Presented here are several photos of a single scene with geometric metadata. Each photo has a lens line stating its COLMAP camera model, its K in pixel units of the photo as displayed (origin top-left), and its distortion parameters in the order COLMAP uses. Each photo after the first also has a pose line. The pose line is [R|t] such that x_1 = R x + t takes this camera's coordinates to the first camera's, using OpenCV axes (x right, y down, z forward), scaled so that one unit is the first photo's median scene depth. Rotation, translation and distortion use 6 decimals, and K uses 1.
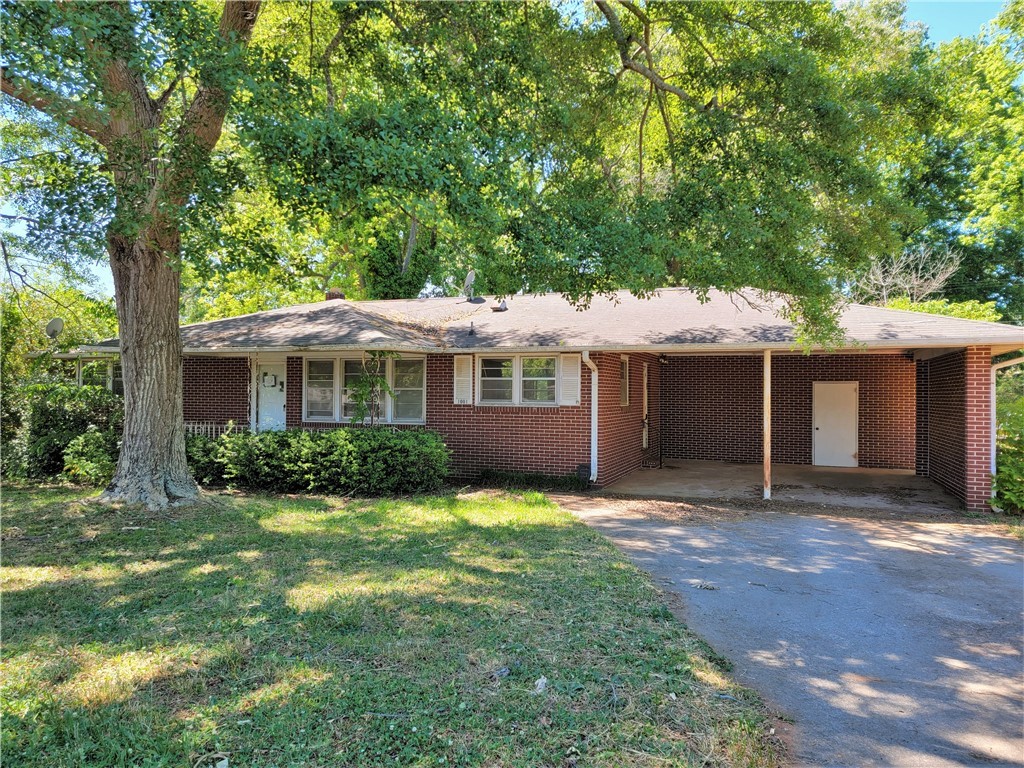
lens RADIAL K [[694.8, 0, 515.5], [0, 694.8, 378.7], [0, 0, 1]] dist [0.089319, -0.076327]
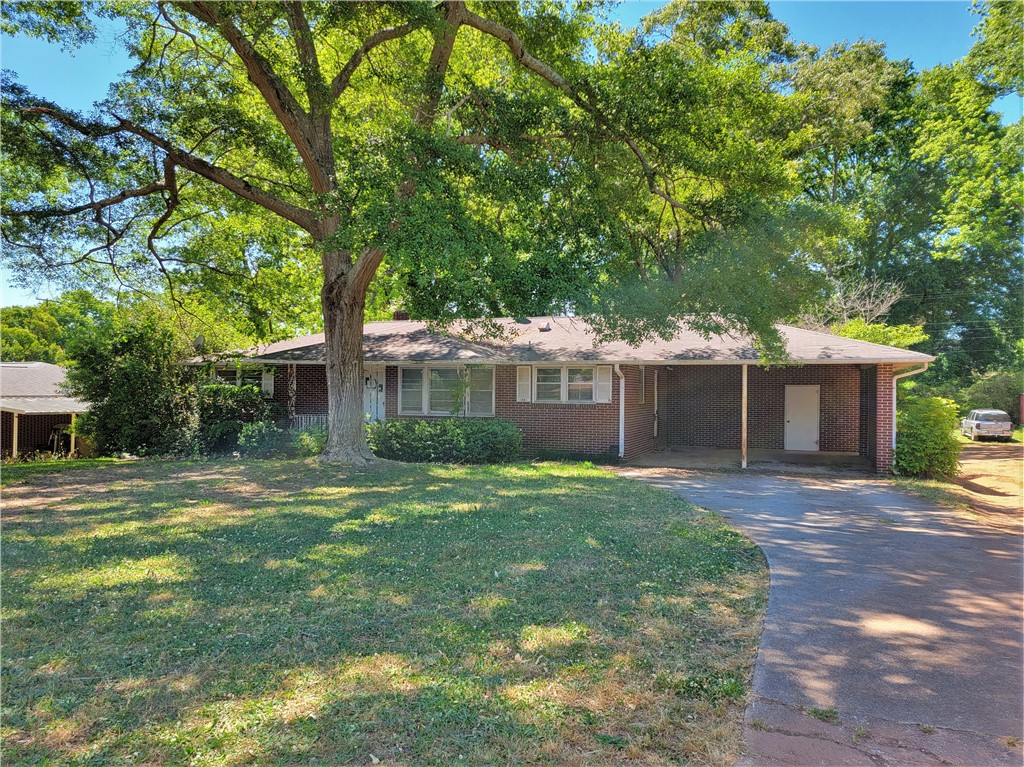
lens RADIAL K [[710.3, 0, 512.0], [0, 710.3, 383.5], [0, 0, 1]] dist [0.092357, -0.079801]
pose [[0.999996, 0.002010, 0.001834, -0.112318], [-0.002026, 0.999962, 0.008533, -0.012396], [-0.001817, -0.008537, 0.999962, -0.436184]]
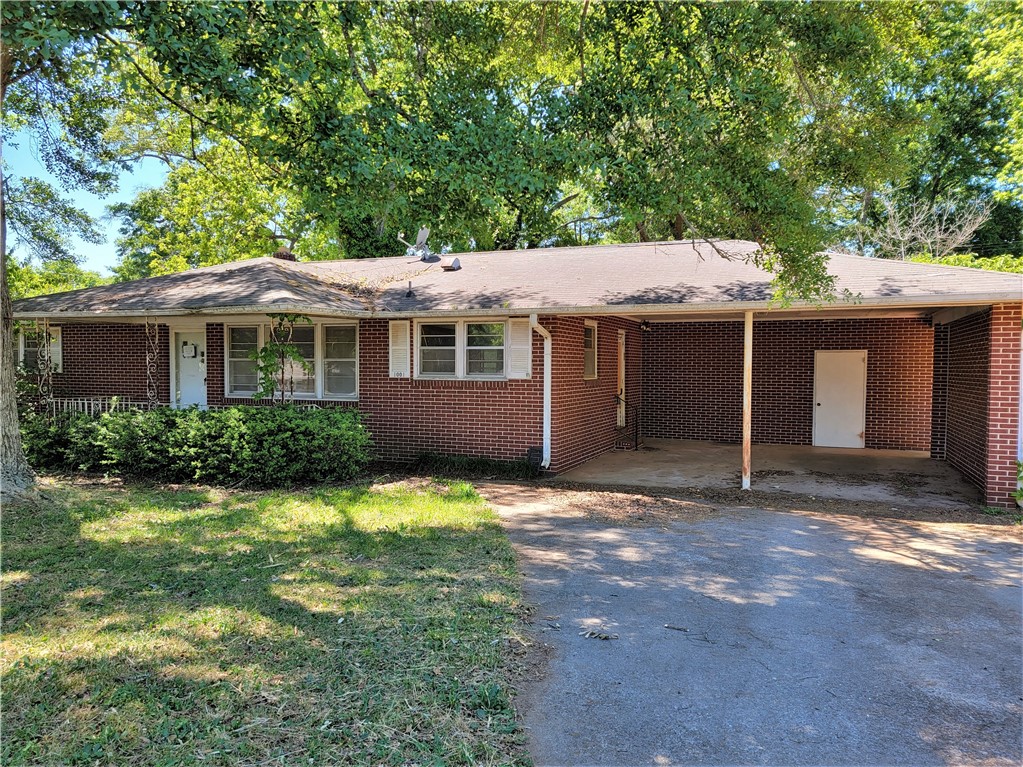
lens RADIAL K [[709.6, 0, 511.5], [0, 709.6, 383.5], [0, 0, 1]] dist [0.092357, -0.079801]
pose [[0.999686, -0.001219, -0.025016, 0.094375], [0.002358, 0.998960, 0.045539, 0.004766], [0.024934, -0.045584, 0.998649, 0.135041]]
